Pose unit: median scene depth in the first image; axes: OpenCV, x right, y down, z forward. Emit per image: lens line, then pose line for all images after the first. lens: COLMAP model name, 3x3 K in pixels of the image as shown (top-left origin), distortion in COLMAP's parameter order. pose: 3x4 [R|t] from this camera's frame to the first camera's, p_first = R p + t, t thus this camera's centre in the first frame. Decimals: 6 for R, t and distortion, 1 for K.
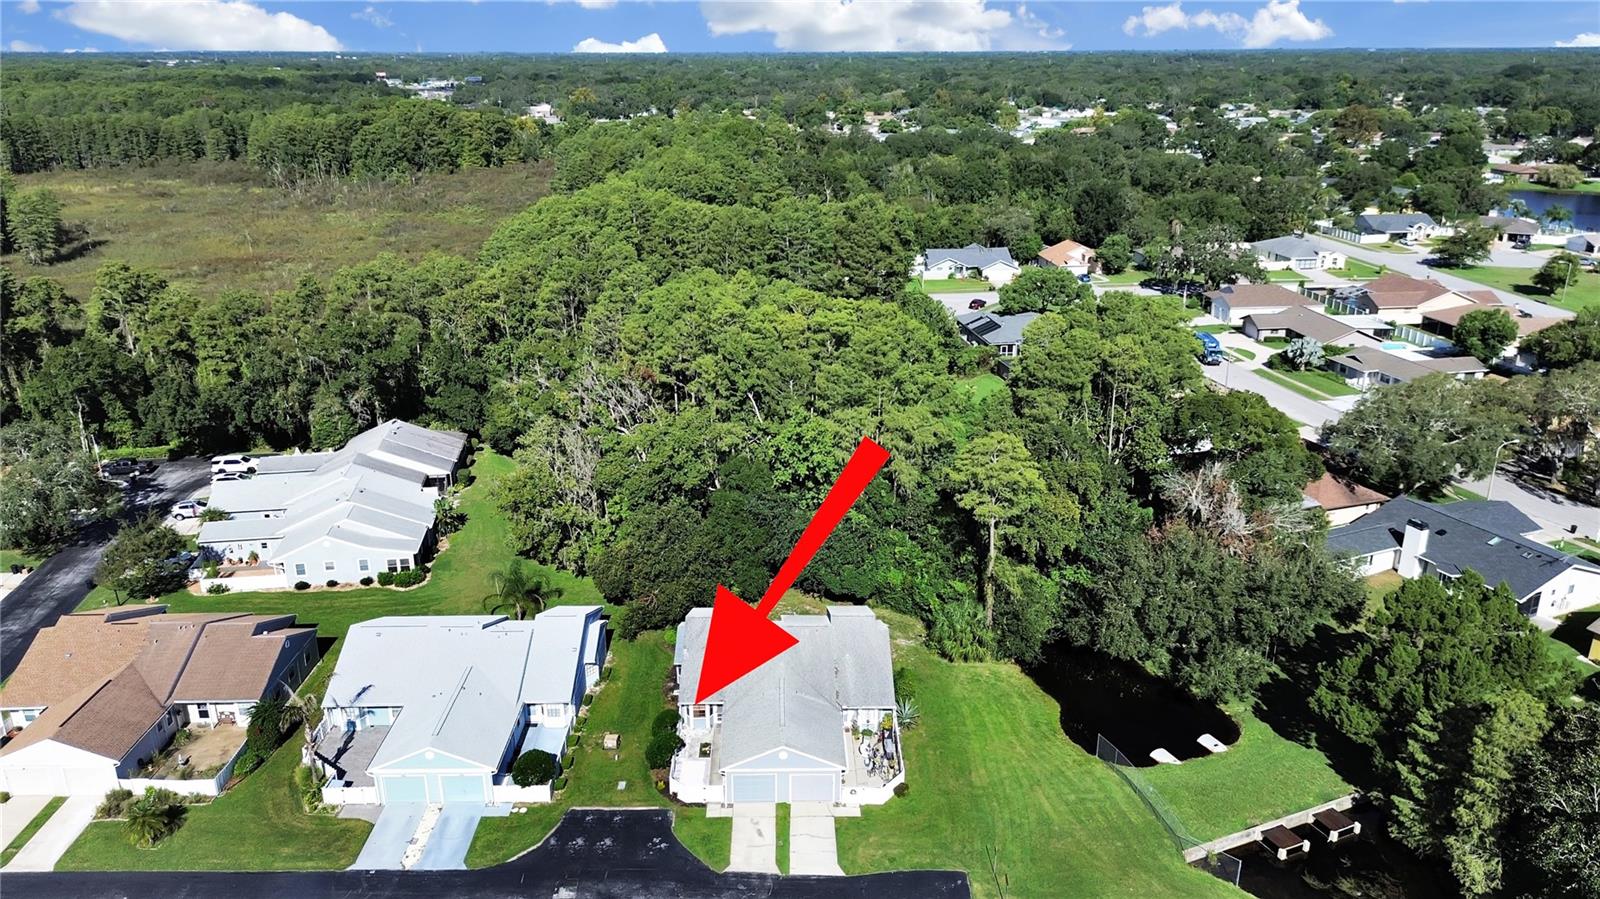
lens RADIAL K [[1125.3, 0, 800.0], [0, 1125.3, 449.5], [0, 0, 1]] dist [0.070642, -0.064675]
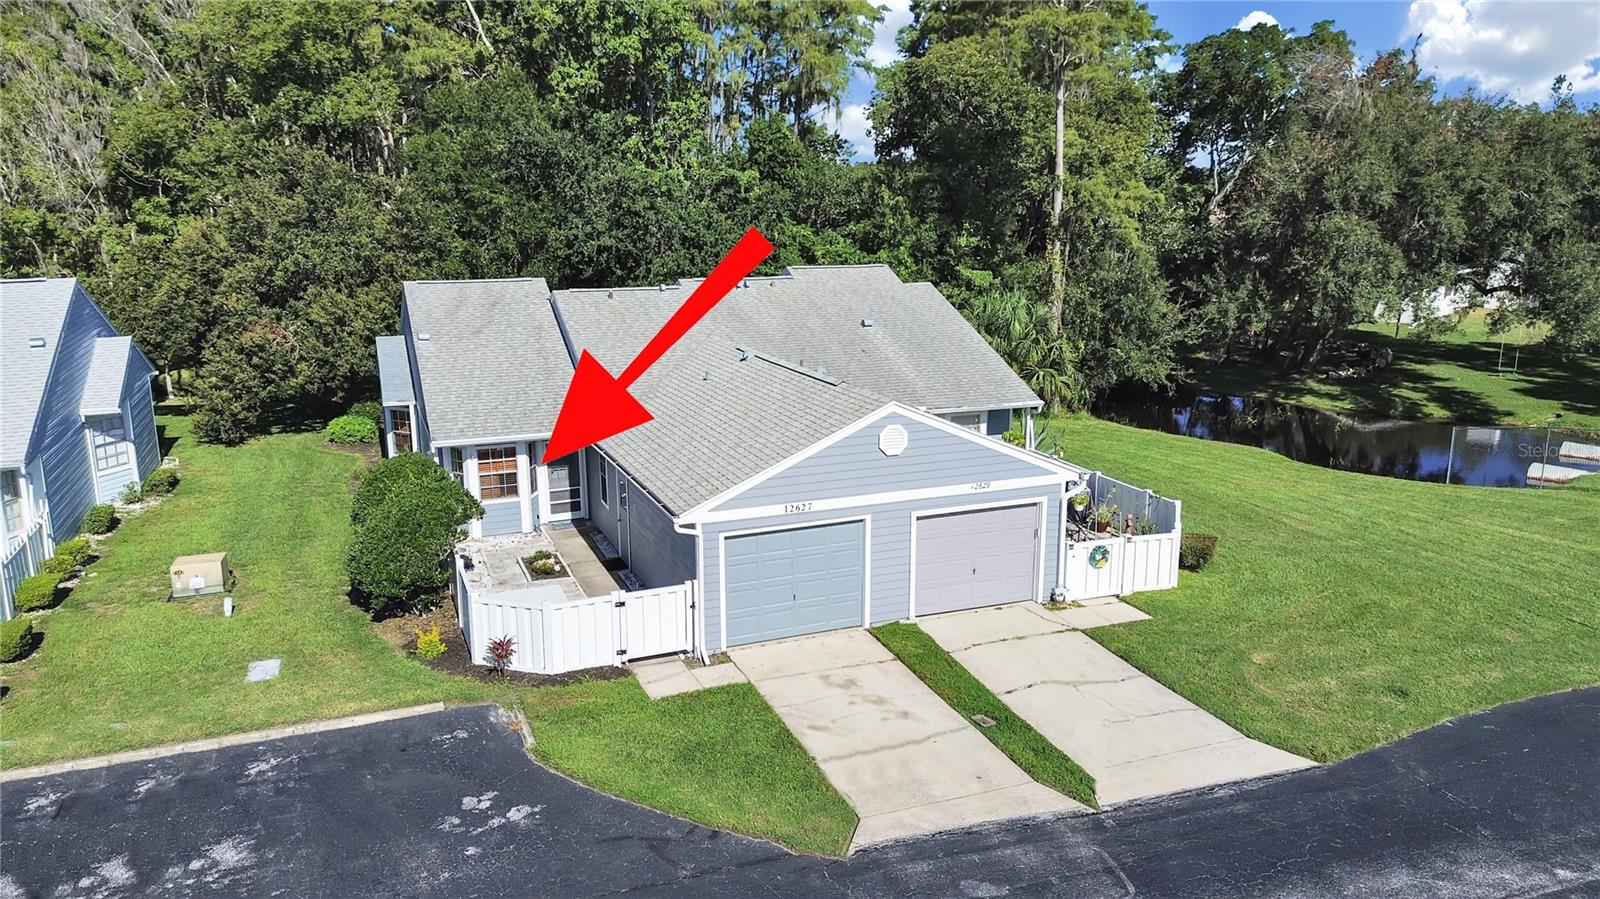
lens RADIAL K [[1117.0, 0, 797.4], [0, 1117.0, 449.5], [0, 0, 1]] dist [0.081896, -0.071729]
pose [[0.934477, -0.078263, 0.347315, -0.134473], [0.116292, 0.989129, -0.090005, 0.293450], [-0.336495, 0.124497, 0.933419, 0.741136]]
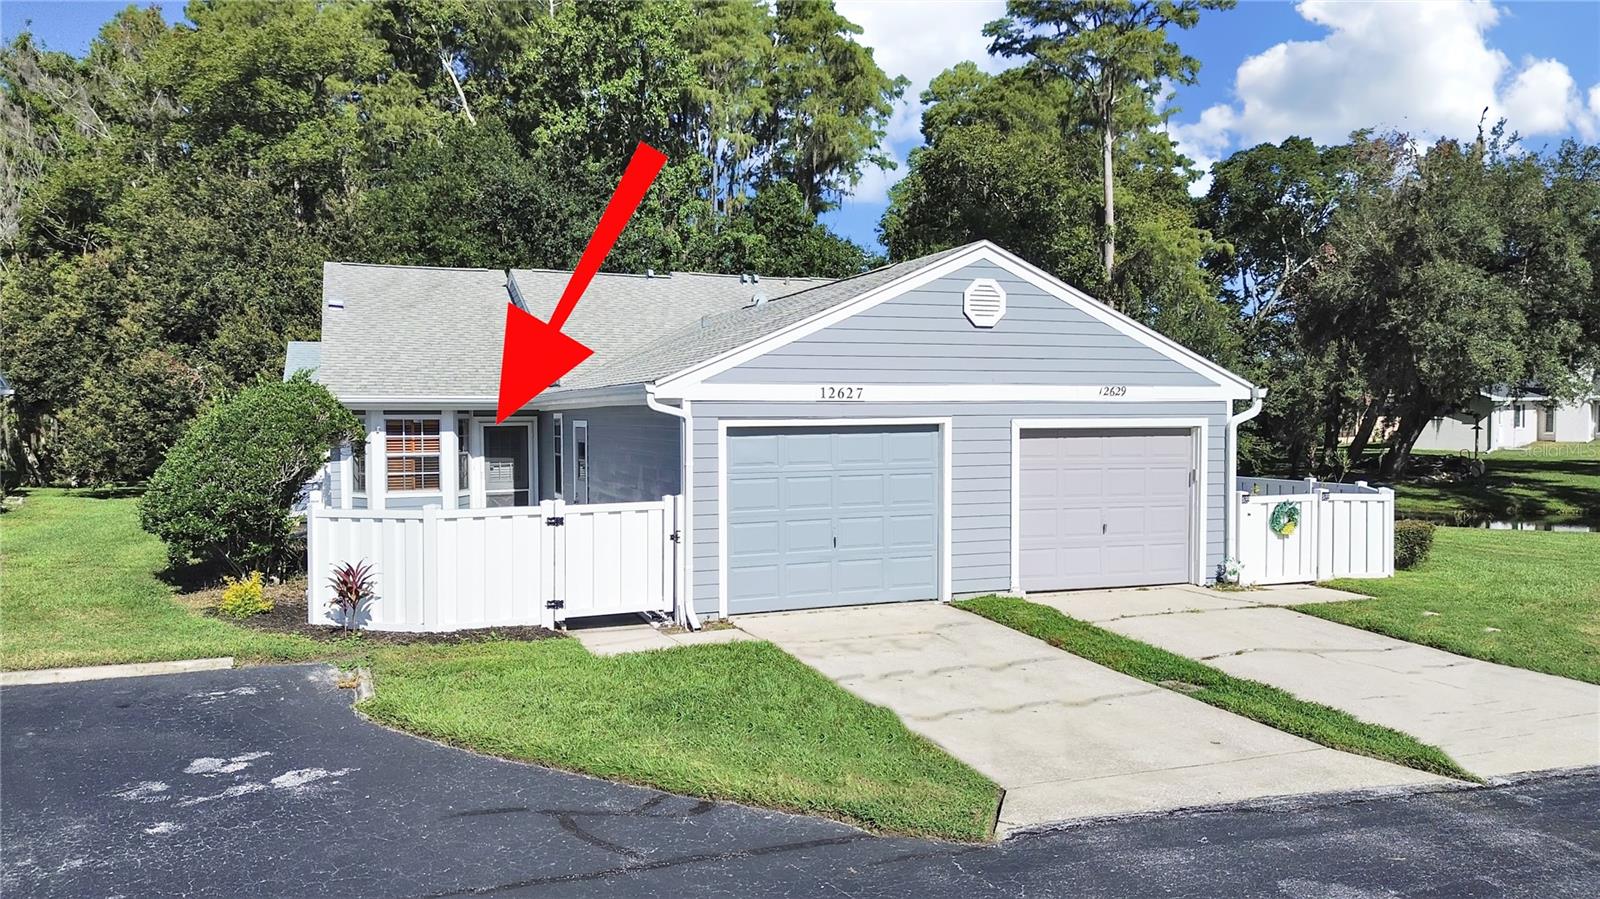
lens RADIAL K [[1125.3, 0, 800.0], [0, 1125.3, 449.5], [0, 0, 1]] dist [0.070642, -0.064675]
pose [[0.932986, -0.009297, 0.359792, -0.110234], [0.115248, 0.954747, -0.274181, 0.339666], [-0.340961, 0.297273, 0.891838, 0.845741]]
